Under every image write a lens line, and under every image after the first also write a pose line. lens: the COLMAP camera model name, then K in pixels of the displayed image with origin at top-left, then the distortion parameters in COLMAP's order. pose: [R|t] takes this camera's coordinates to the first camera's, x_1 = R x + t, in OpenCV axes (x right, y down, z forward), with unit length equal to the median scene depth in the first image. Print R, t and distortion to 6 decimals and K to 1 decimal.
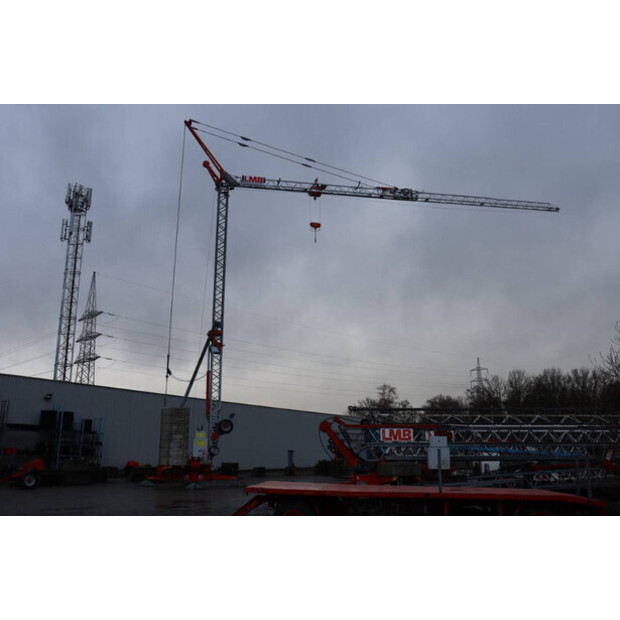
lens RADIAL K [[619.9, 0, 317.2], [0, 619.9, 306.6], [0, 0, 1]] dist [-0.126162, 0.240824]
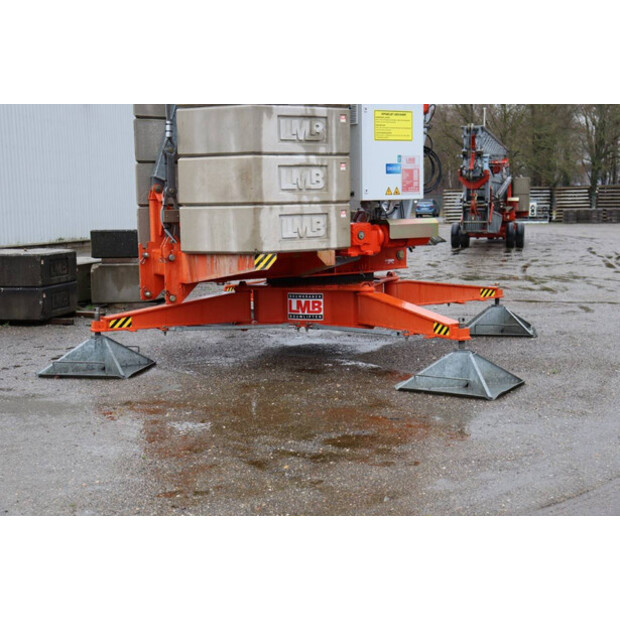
lens RADIAL K [[950.6, 0, 310.0], [0, 950.6, 310.0], [0, 0, 1]] dist [0.119489, 0.042022]
pose [[0.963628, -0.046980, 0.263085, -0.245155], [-0.046019, 0.940552, 0.336518, 0.151263], [-0.263254, -0.336385, 0.904180, 0.616755]]
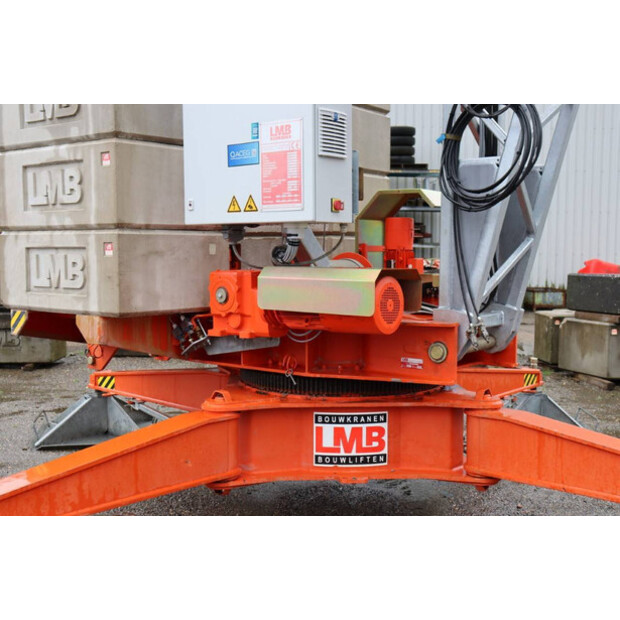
lens RADIAL K [[785.5, 0, 310.0], [0, 785.5, 310.0], [0, 0, 1]] dist [0.013129, 0.099665]
pose [[0.565727, 0.065731, -0.821969, -0.081040], [0.190750, 0.959348, 0.208002, 0.197444], [0.802227, -0.274463, 0.530191, 0.794107]]
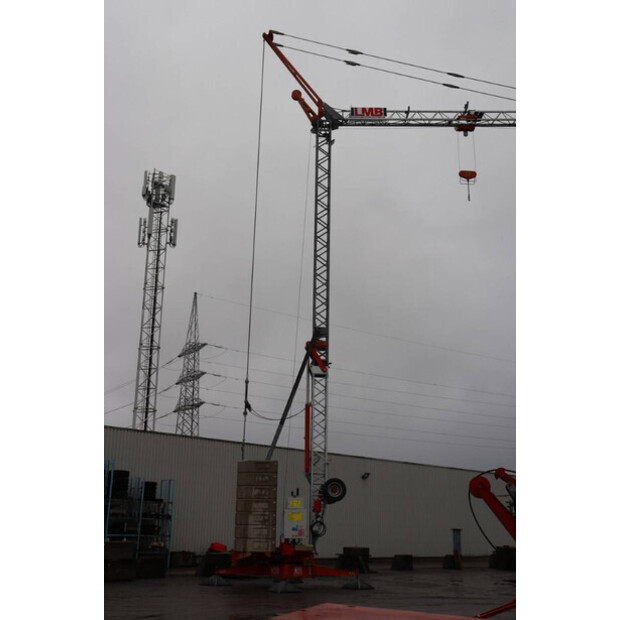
lens RADIAL K [[797.3, 0, 315.9], [0, 797.3, 308.0], [0, 0, 1]] dist [0.020990, 0.076787]
pose [[0.974220, -0.046217, -0.220816, 0.019949], [0.037729, 0.998384, -0.042503, 0.035676], [0.222424, 0.033076, 0.974389, 0.160272]]
